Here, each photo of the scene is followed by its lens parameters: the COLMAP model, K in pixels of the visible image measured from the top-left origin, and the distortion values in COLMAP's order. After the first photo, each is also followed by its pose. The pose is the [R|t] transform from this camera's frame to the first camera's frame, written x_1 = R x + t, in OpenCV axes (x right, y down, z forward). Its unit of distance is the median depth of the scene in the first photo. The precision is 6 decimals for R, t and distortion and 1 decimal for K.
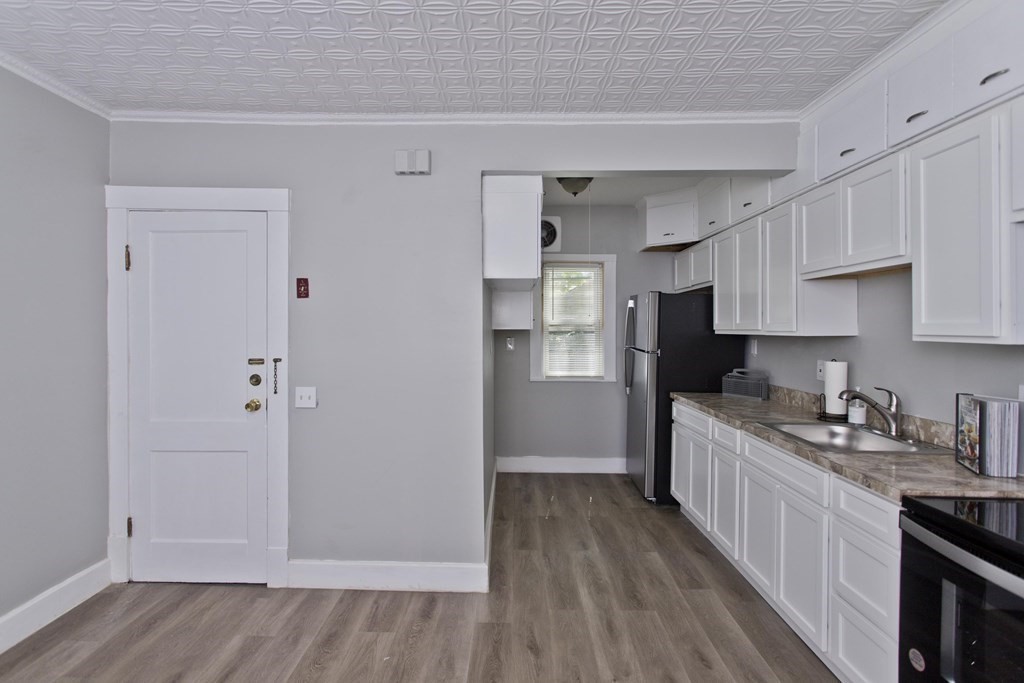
lens RADIAL K [[491.1, 0, 509.6], [0, 491.1, 334.6], [0, 0, 1]] dist [0.001885, 0.000567]
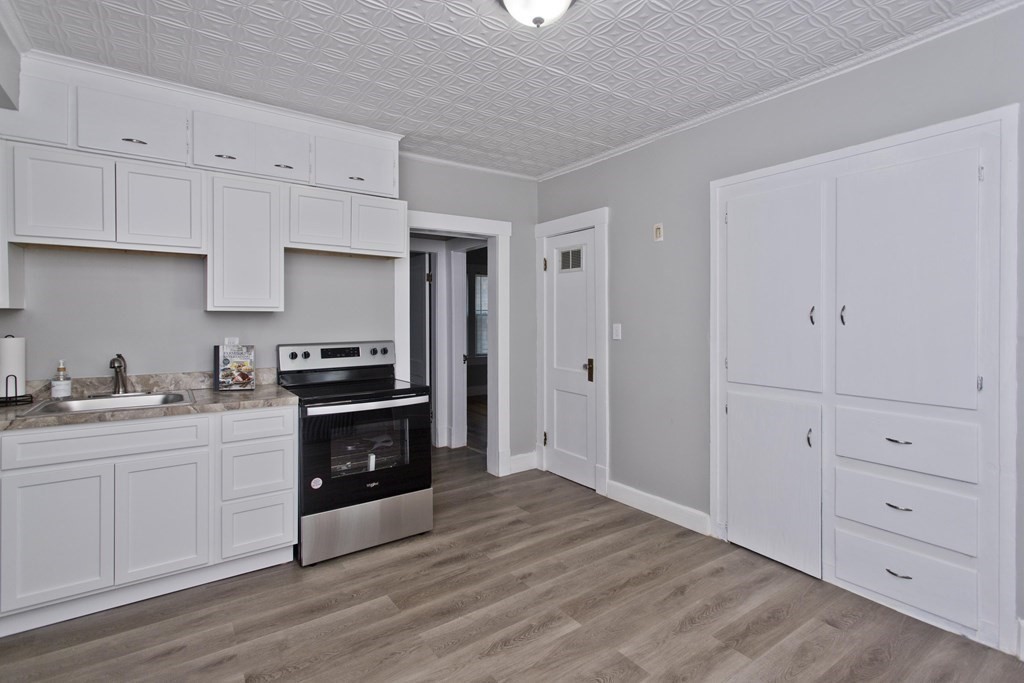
lens RADIAL K [[491.1, 0, 517.0], [0, 491.1, 325.5], [0, 0, 1]] dist [0.001885, 0.000567]
pose [[-0.584446, -0.018003, 0.811233, -0.593446], [0.009213, 0.999542, 0.028819, 0.016464], [-0.811380, 0.024317, -0.584013, 0.797276]]
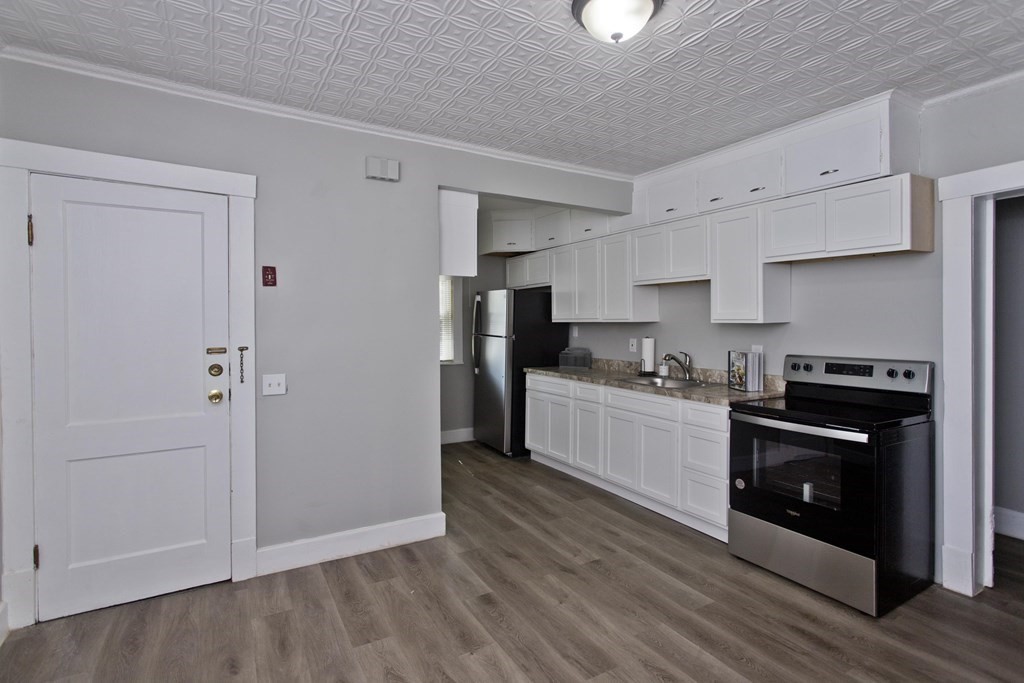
lens RADIAL K [[491.1, 0, 500.0], [0, 491.1, 331.8], [0, 0, 1]] dist [0.001885, 0.000567]
pose [[0.862083, -0.013566, 0.506585, -0.541572], [0.010837, 0.999907, 0.008334, 0.015986], [-0.506651, -0.001695, 0.862150, -0.110851]]
